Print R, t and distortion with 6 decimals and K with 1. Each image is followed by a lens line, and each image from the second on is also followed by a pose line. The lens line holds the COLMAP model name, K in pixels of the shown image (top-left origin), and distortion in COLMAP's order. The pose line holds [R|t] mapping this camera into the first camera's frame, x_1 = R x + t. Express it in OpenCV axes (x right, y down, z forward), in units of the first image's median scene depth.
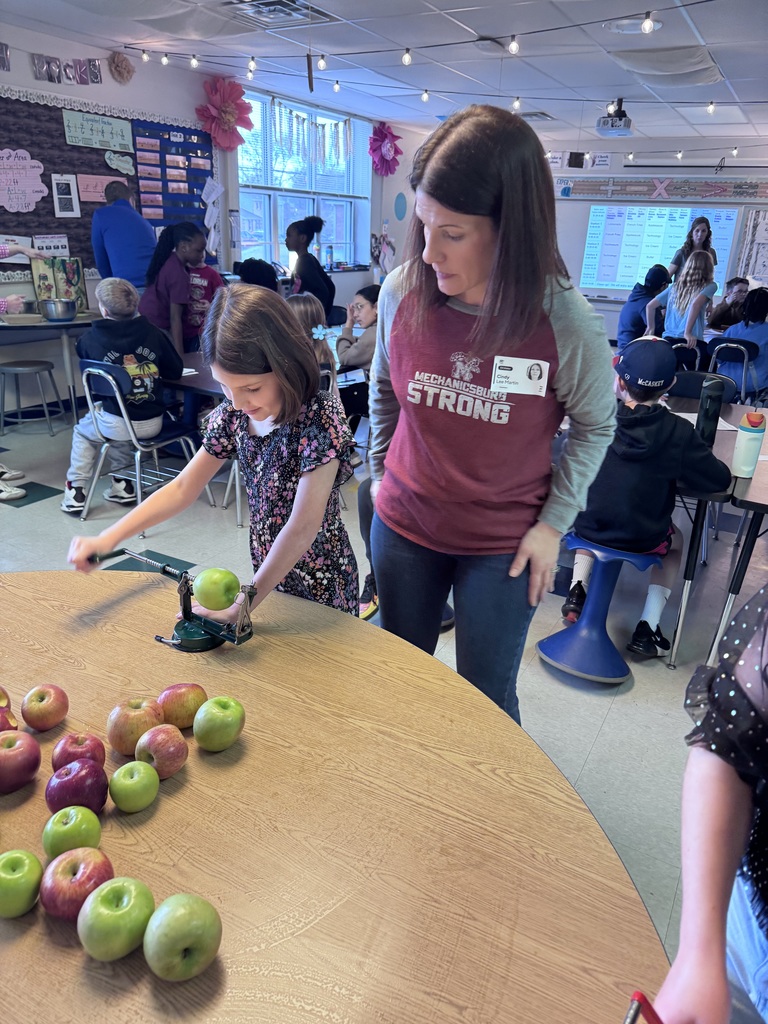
lens RADIAL K [[733.7, 0, 385.0], [0, 733.7, 514.7], [0, 0, 1]] dist [-0.002721, -0.001394]
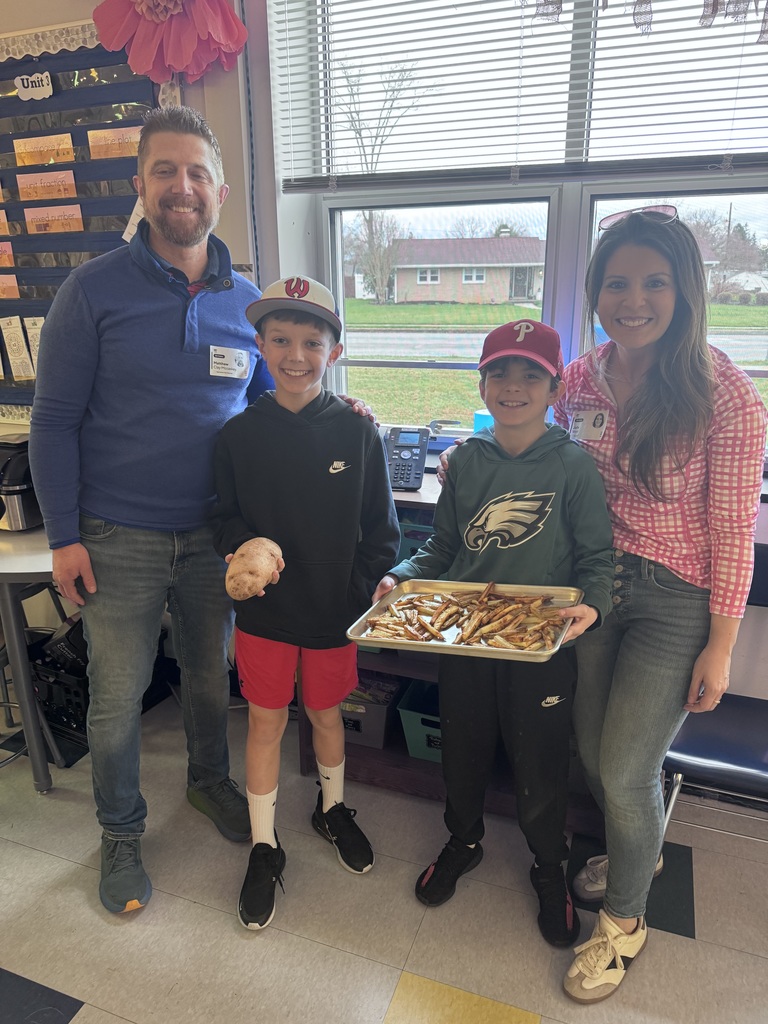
lens RADIAL K [[733.7, 0, 384.2], [0, 733.7, 512.5], [0, 0, 1]] dist [-0.002721, -0.001394]
pose [[0.159094, 0.270152, -0.949583, 0.155964], [-0.346024, 0.916079, 0.202647, -0.446418], [0.924638, 0.296339, 0.239222, 1.121419]]
